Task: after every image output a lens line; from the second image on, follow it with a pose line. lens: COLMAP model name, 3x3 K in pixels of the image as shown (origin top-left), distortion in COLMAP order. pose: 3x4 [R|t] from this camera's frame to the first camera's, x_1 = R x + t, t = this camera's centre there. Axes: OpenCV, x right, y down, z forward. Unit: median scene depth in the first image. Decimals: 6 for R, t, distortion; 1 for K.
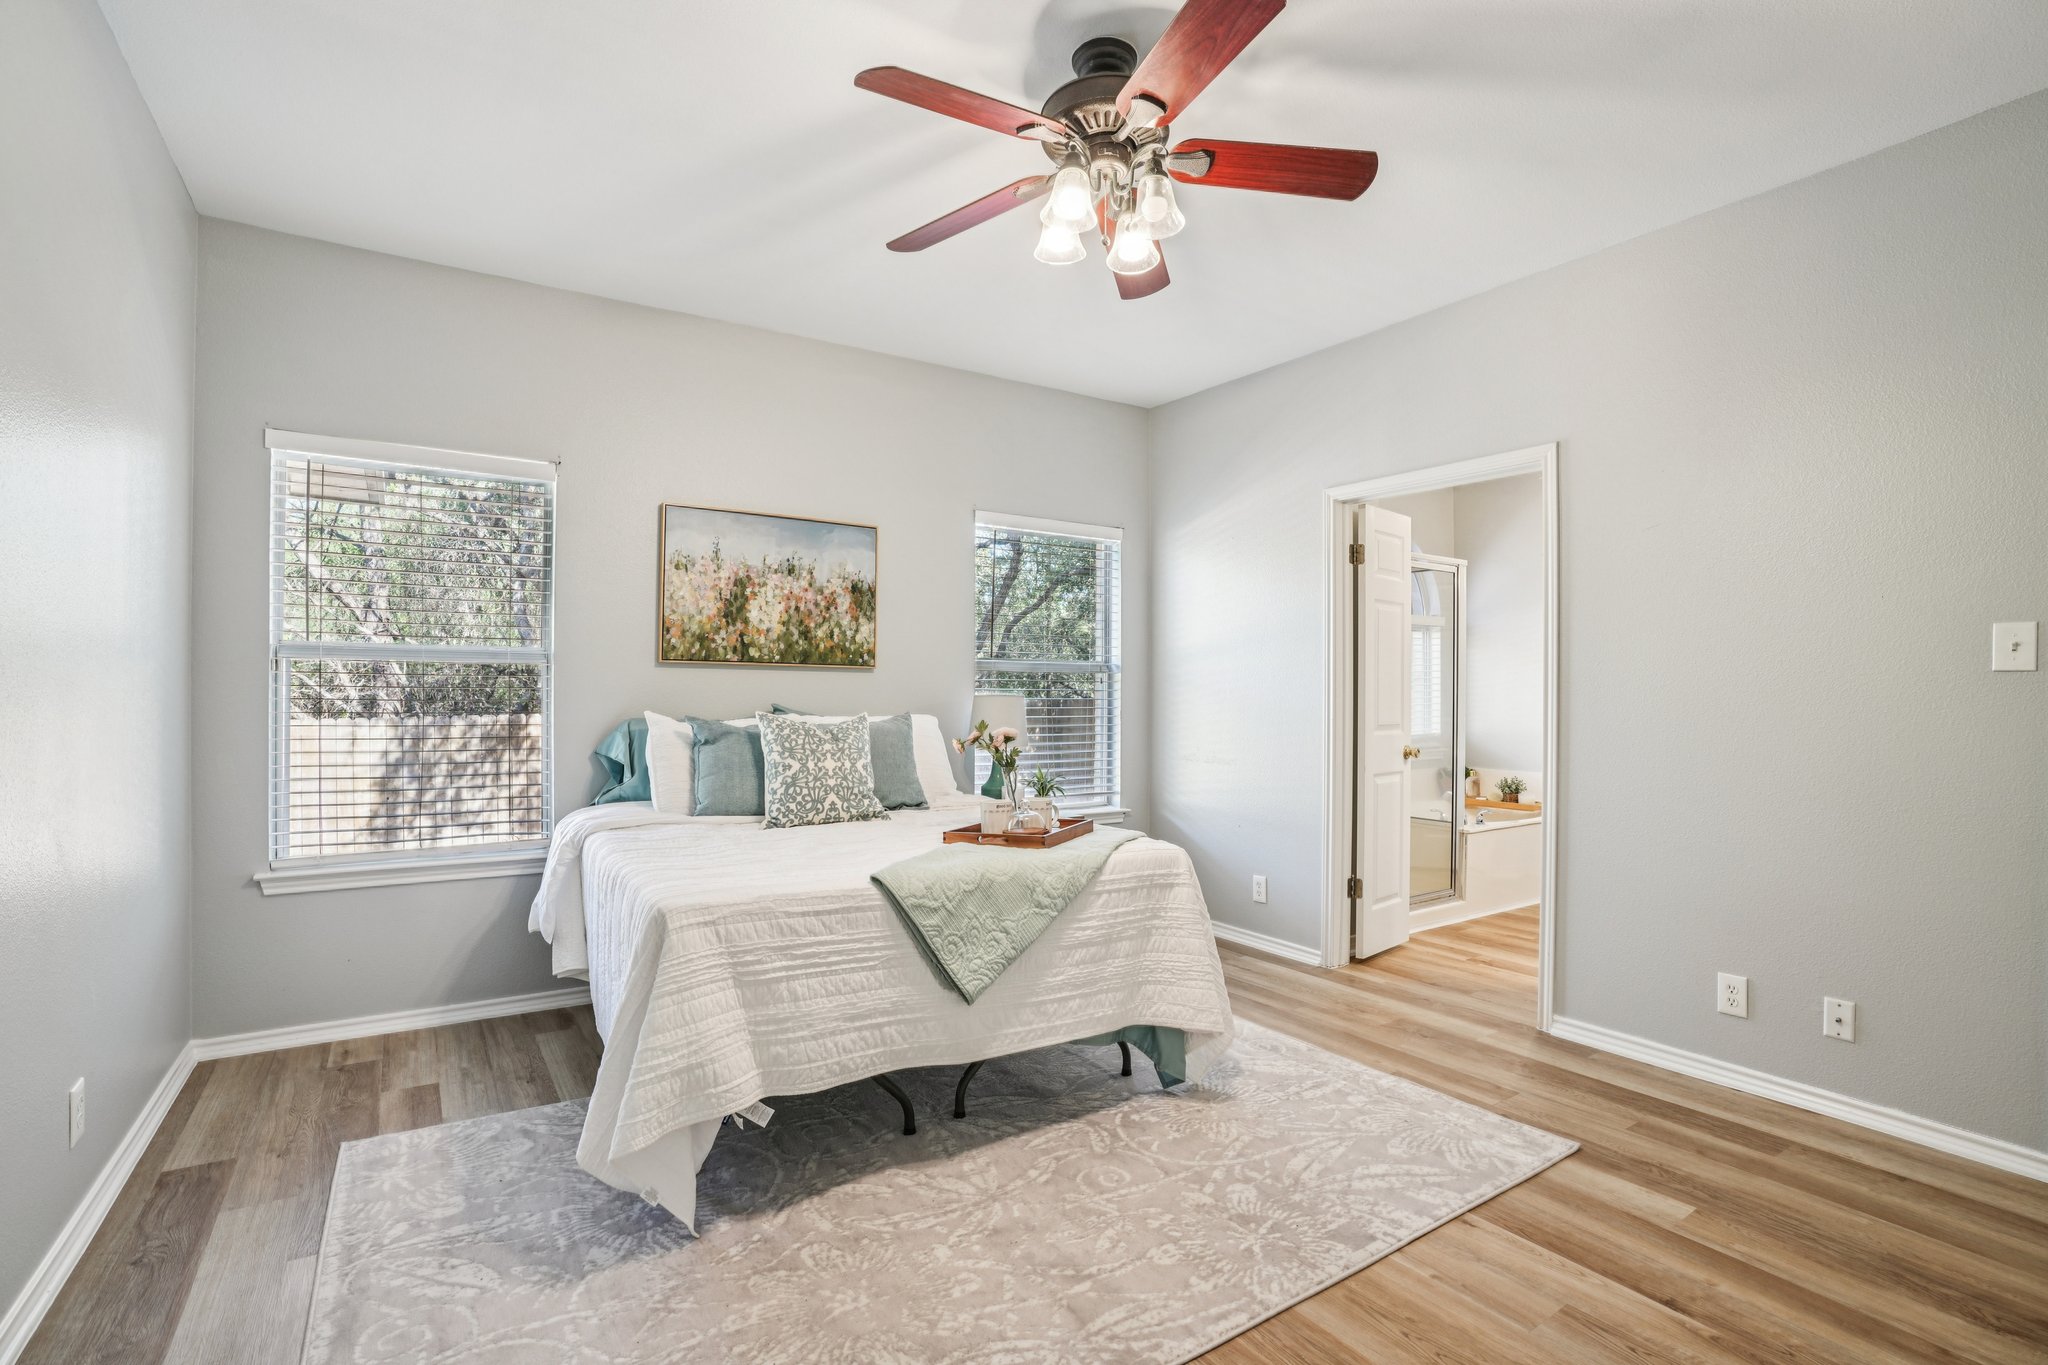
lens RADIAL K [[956.6, 0, 989.4], [0, 956.6, 684.3], [0, 0, 1]] dist [-0.052575, 0.008288]
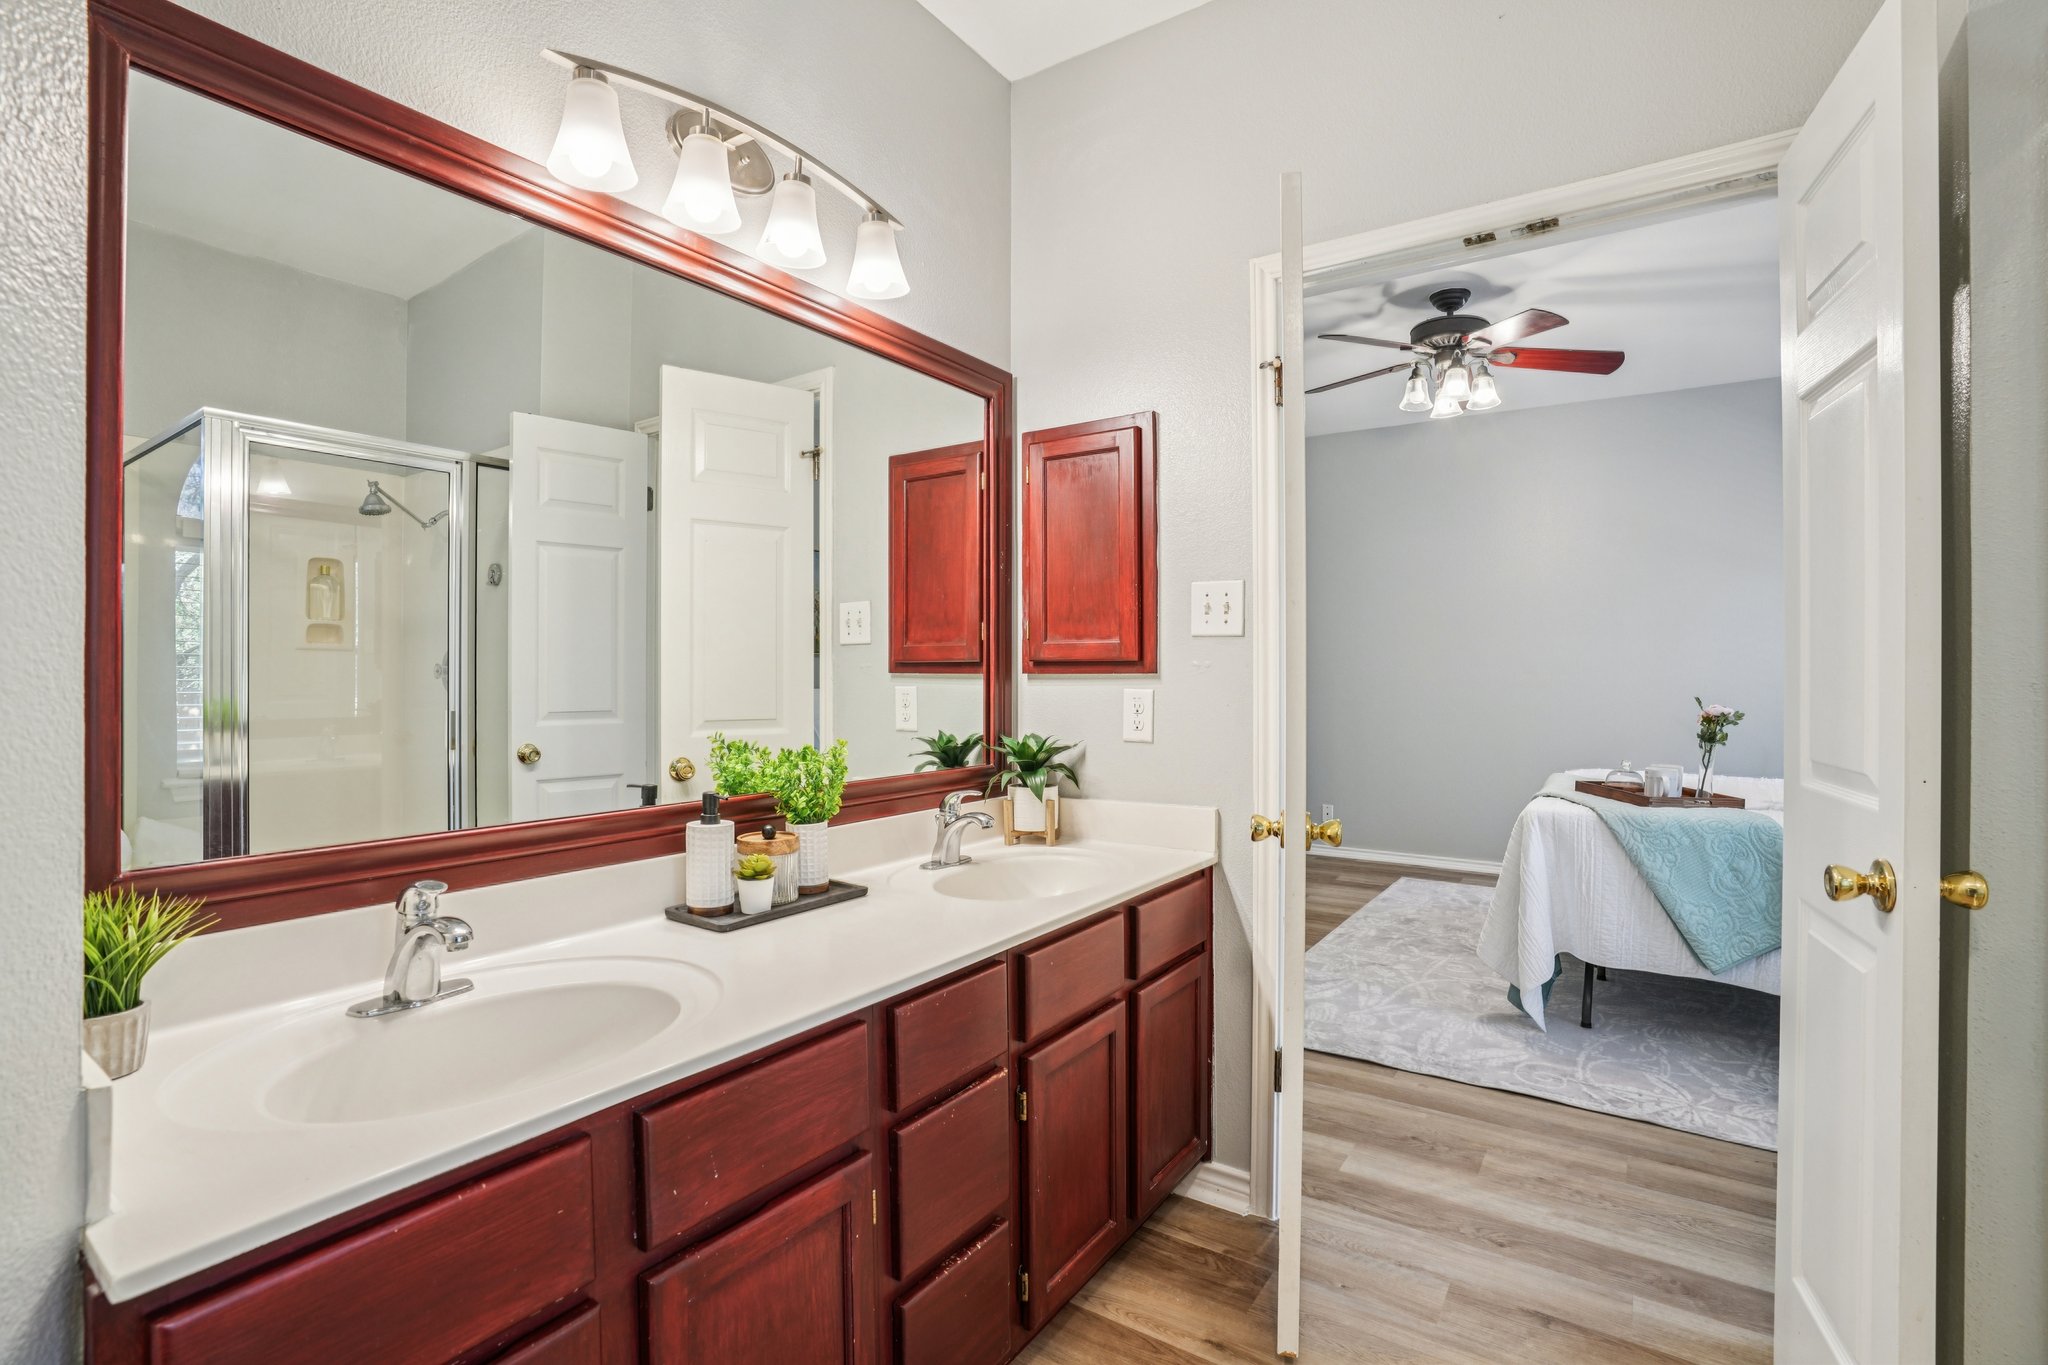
lens RADIAL K [[941.6, 0, 1024.0], [0, 941.6, 682.5], [0, 0, 1]] dist [-0.073030, 0.033461]
pose [[-0.916357, -0.001303, -0.400359, 0.878214], [-0.003268, 0.999986, 0.004225, 0.014910], [0.400348, 0.005180, -0.916349, 1.303240]]
